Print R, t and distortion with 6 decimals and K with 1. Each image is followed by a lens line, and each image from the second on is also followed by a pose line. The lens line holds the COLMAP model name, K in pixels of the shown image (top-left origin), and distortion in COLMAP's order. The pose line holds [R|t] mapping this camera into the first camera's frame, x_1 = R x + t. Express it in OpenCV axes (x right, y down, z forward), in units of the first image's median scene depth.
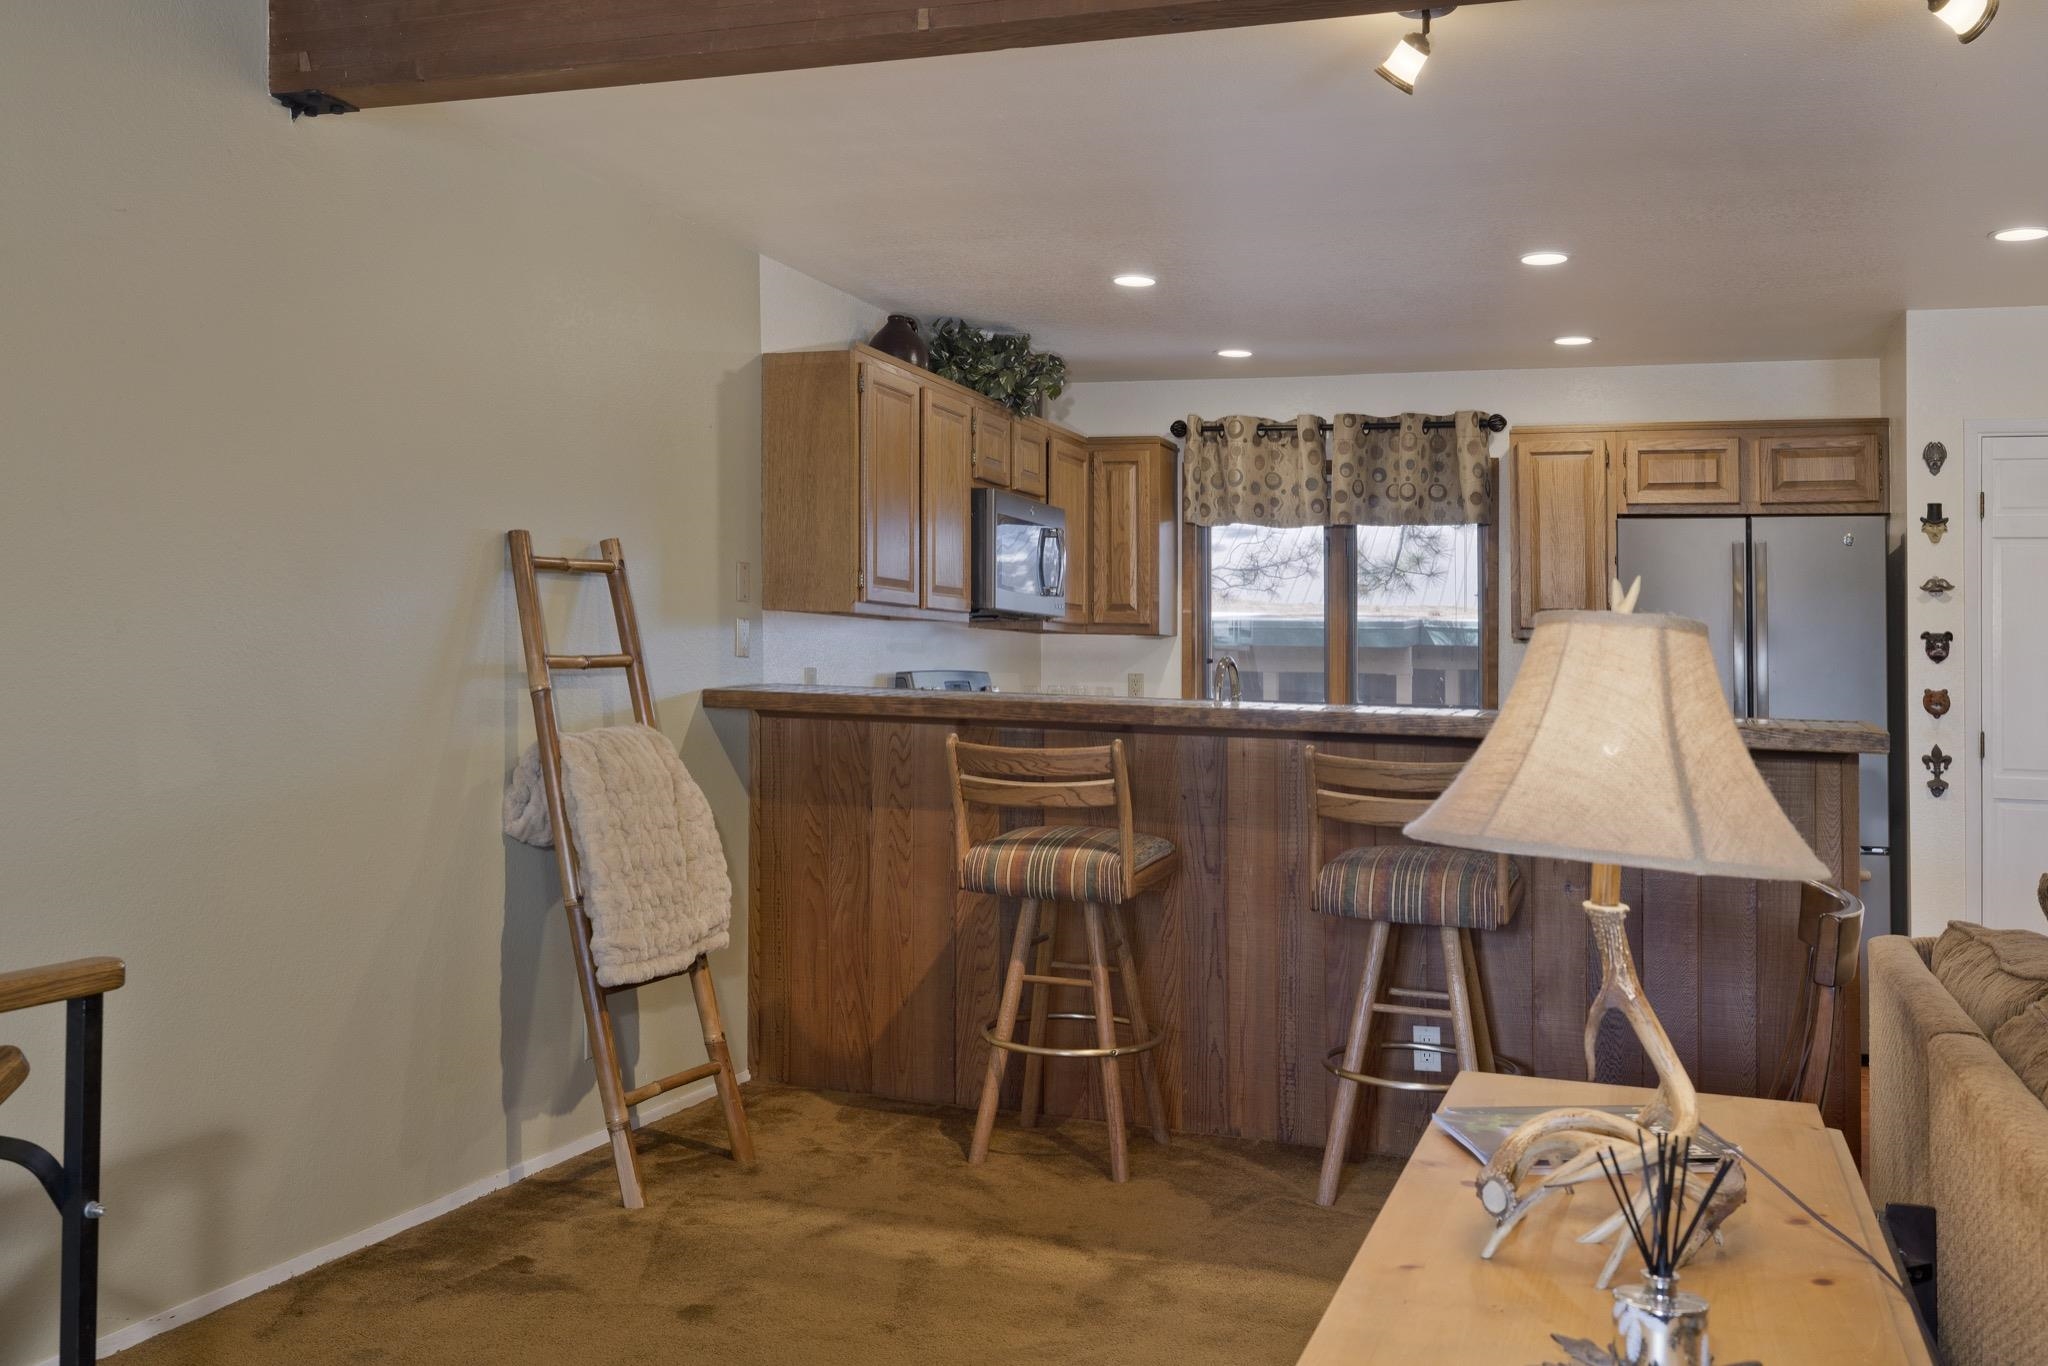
lens RADIAL K [[1808.3, 0, 1042.4], [0, 1808.3, 664.4], [0, 0, 1]] dist [-0.019248, 0.048298]
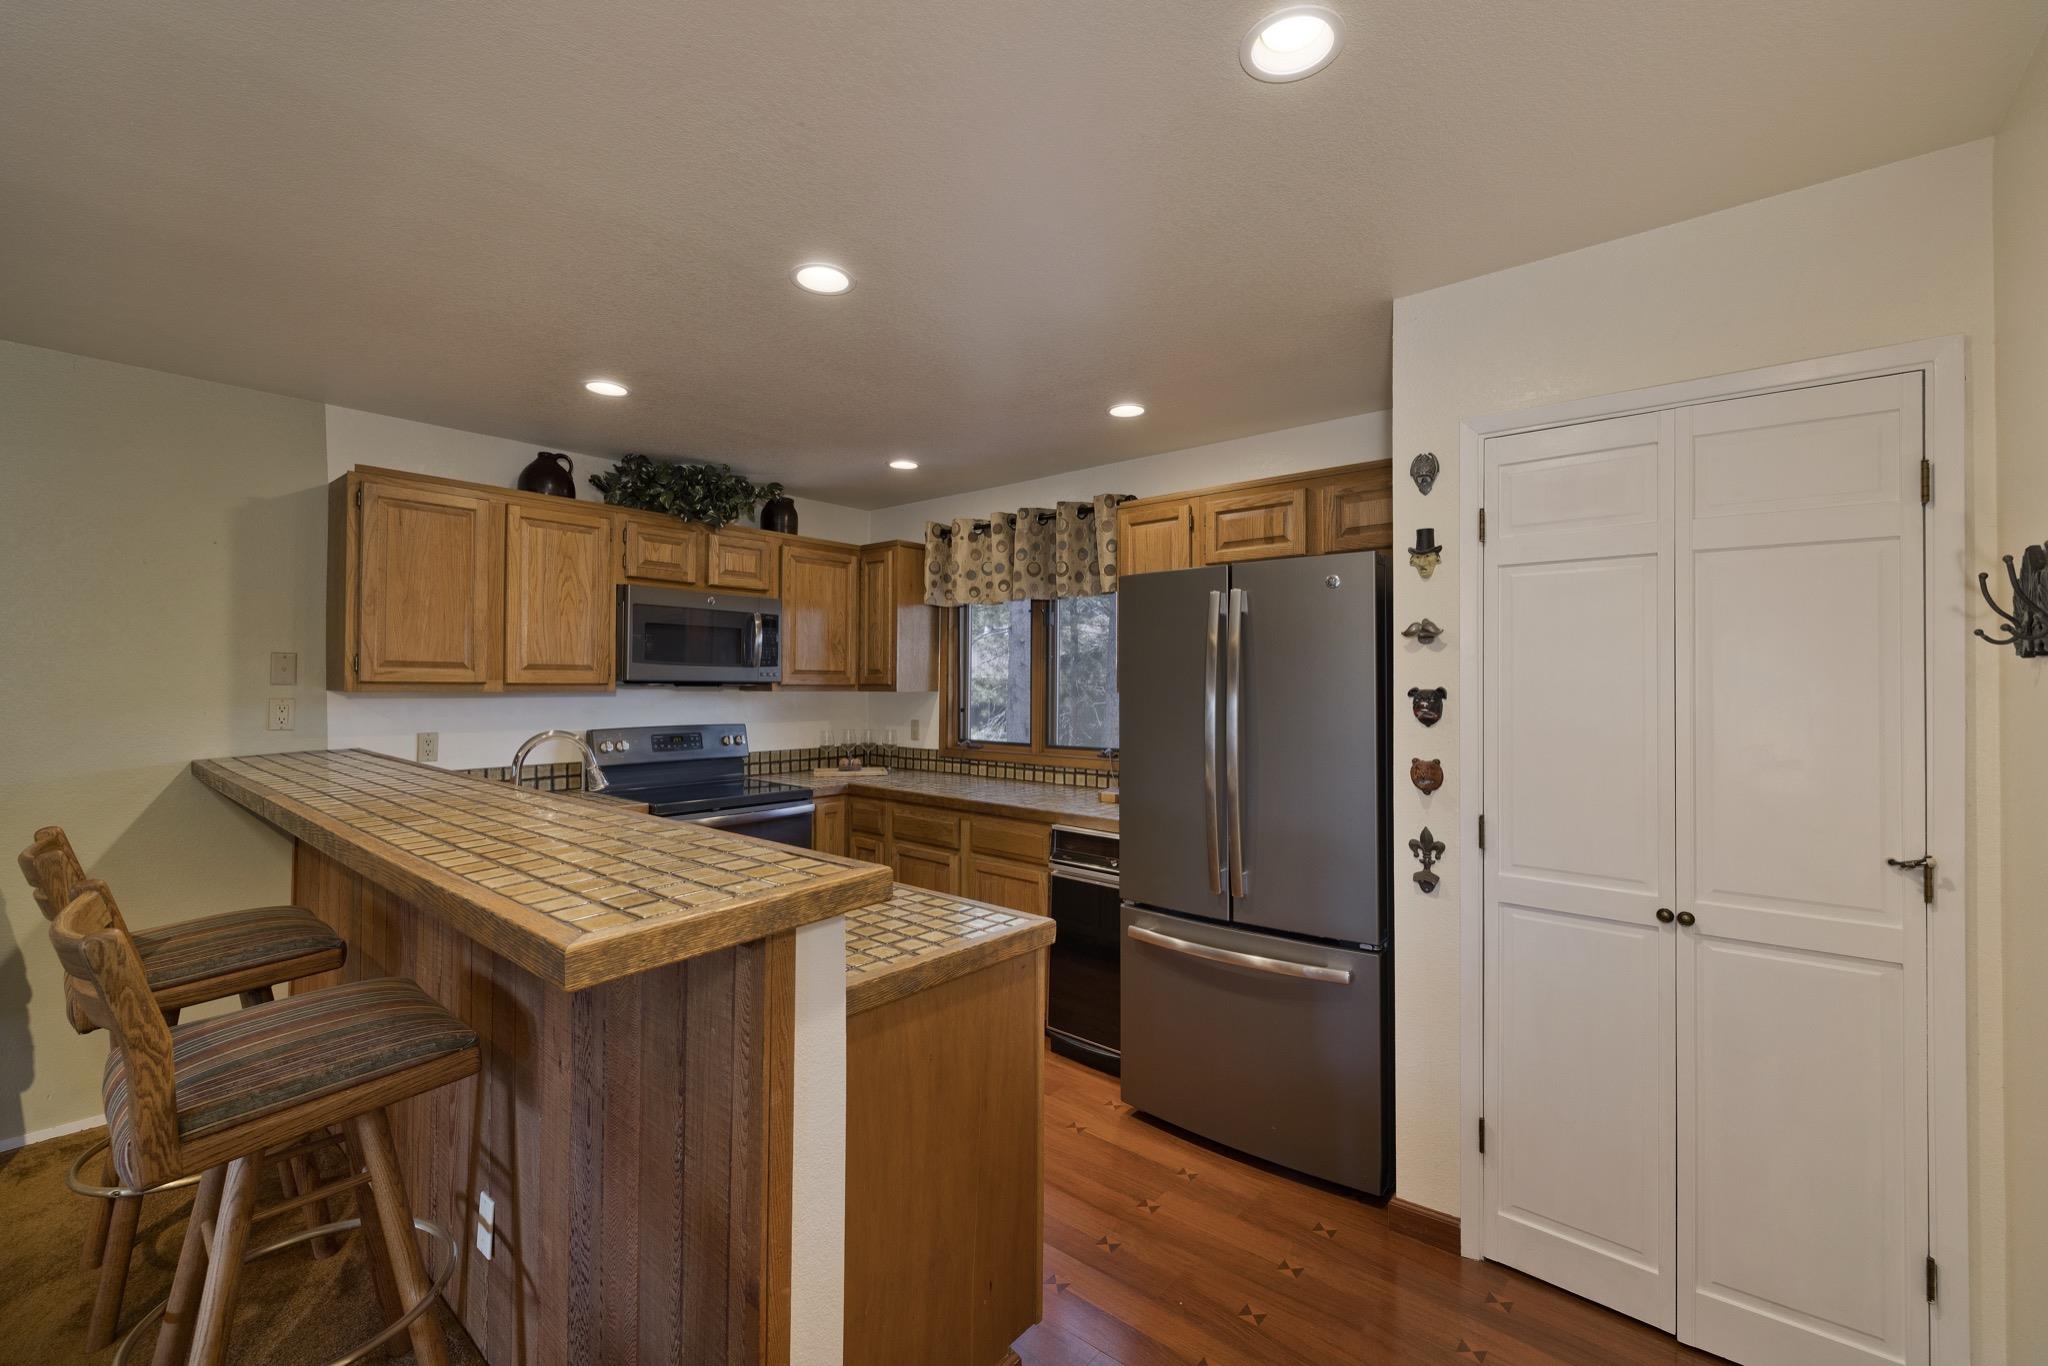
lens RADIAL K [[854.5, 0, 1026.3], [0, 854.5, 677.3], [0, 0, 1]] dist [0.005707, -0.002478]
pose [[0.931918, -0.022809, -0.361950, 0.465897], [0.018356, 0.999708, -0.015736, -0.019744], [0.362204, 0.008021, 0.932065, 0.576957]]
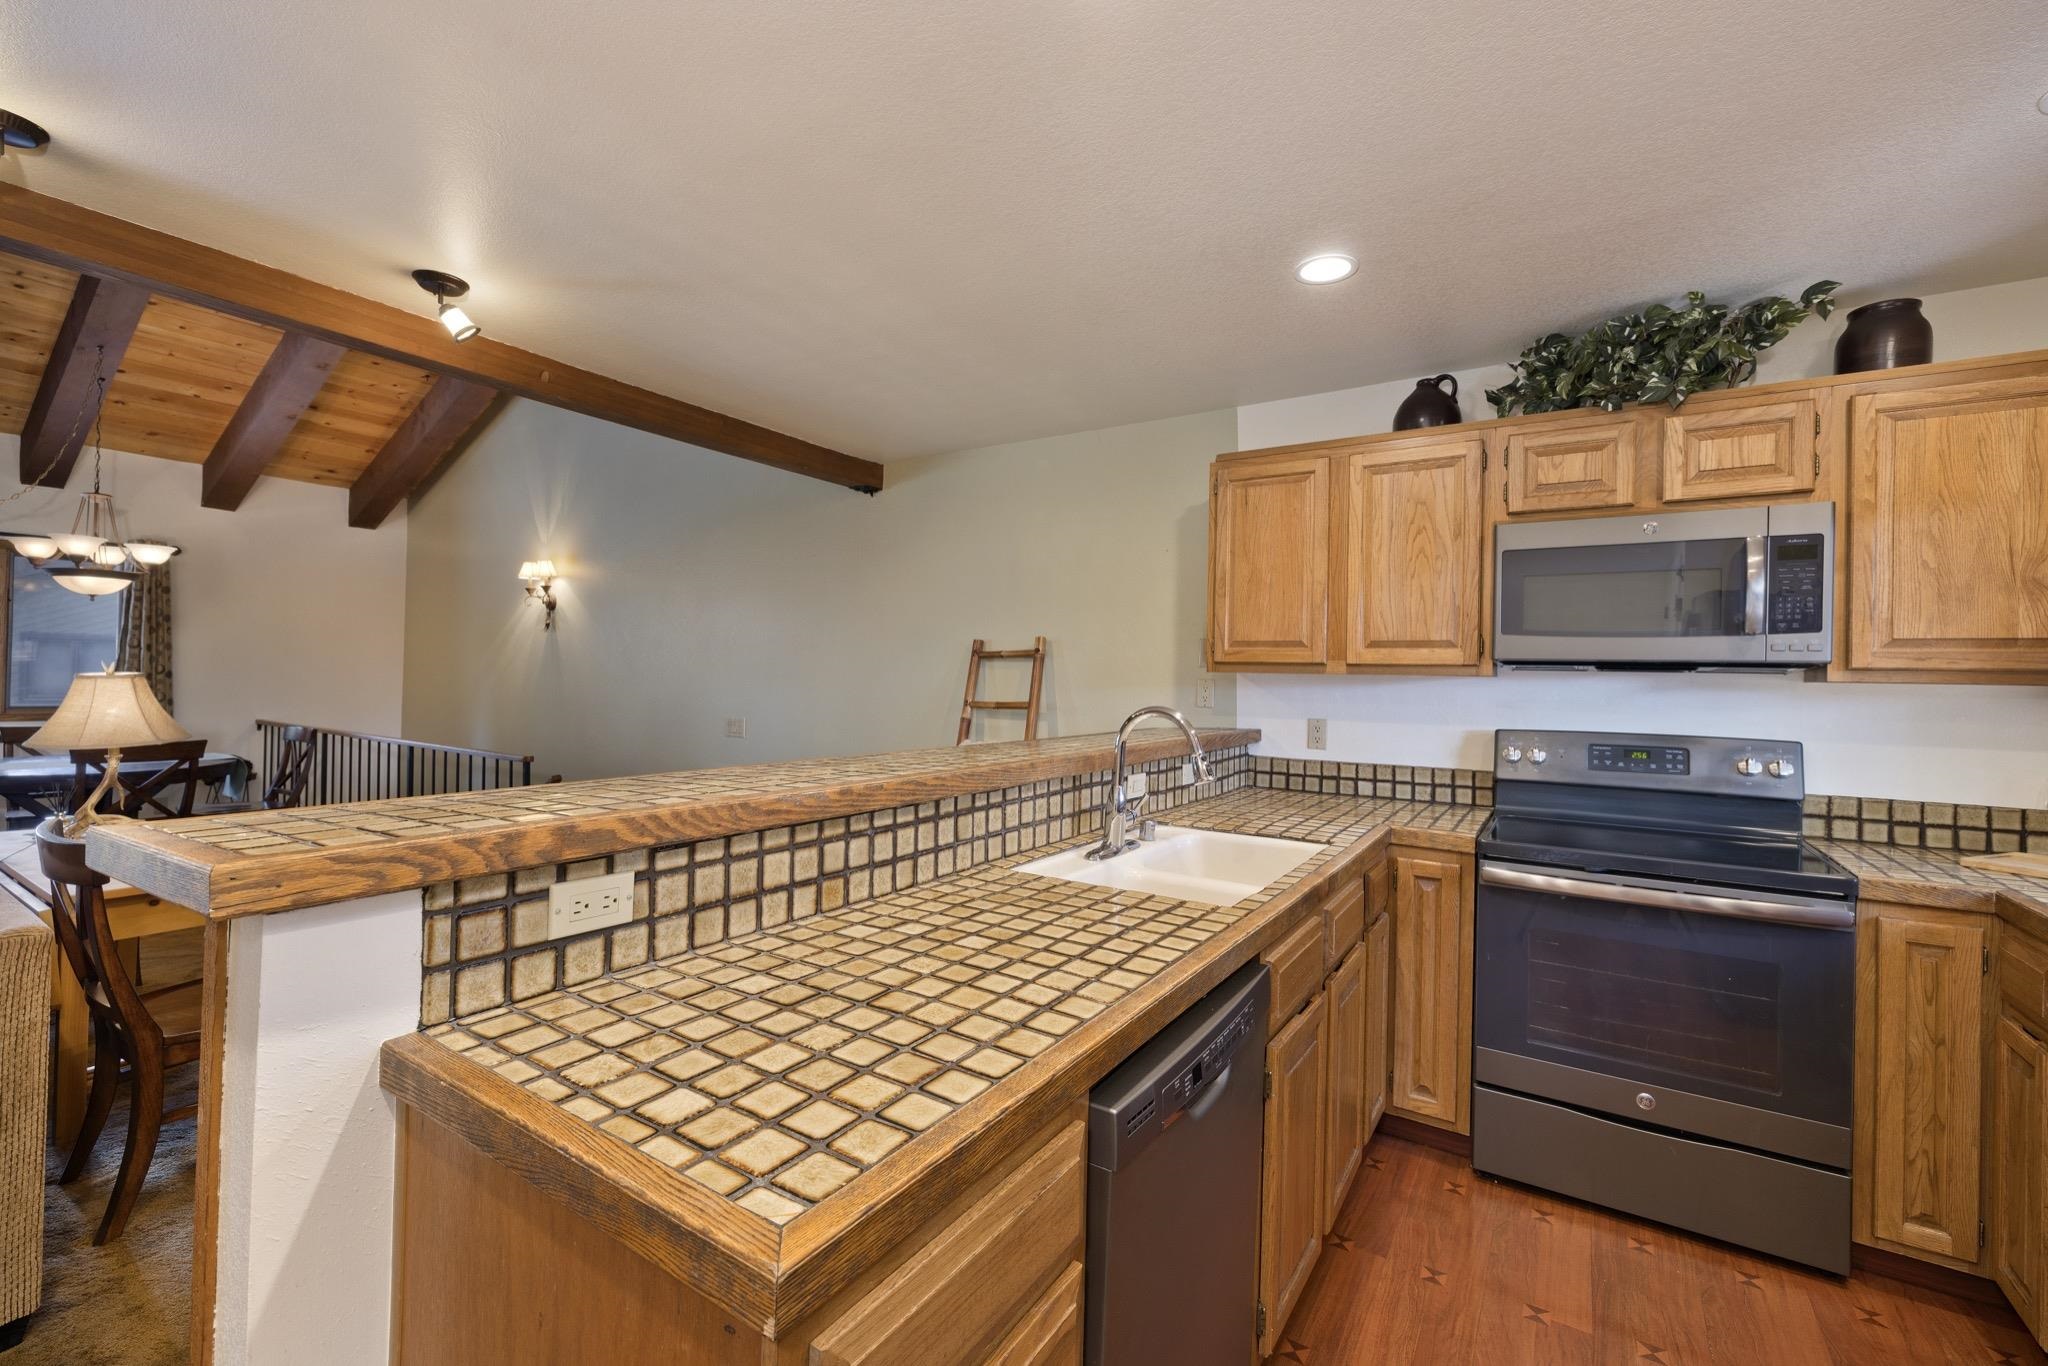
lens RADIAL K [[854.5, 0, 1022.1], [0, 854.5, 685.8], [0, 0, 1]] dist [0.005707, -0.002478]
pose [[-0.234330, -0.022122, -0.971905, 0.456215], [-0.025803, 0.999530, -0.016530, -0.005765], [0.971815, 0.021205, -0.234790, 0.921226]]
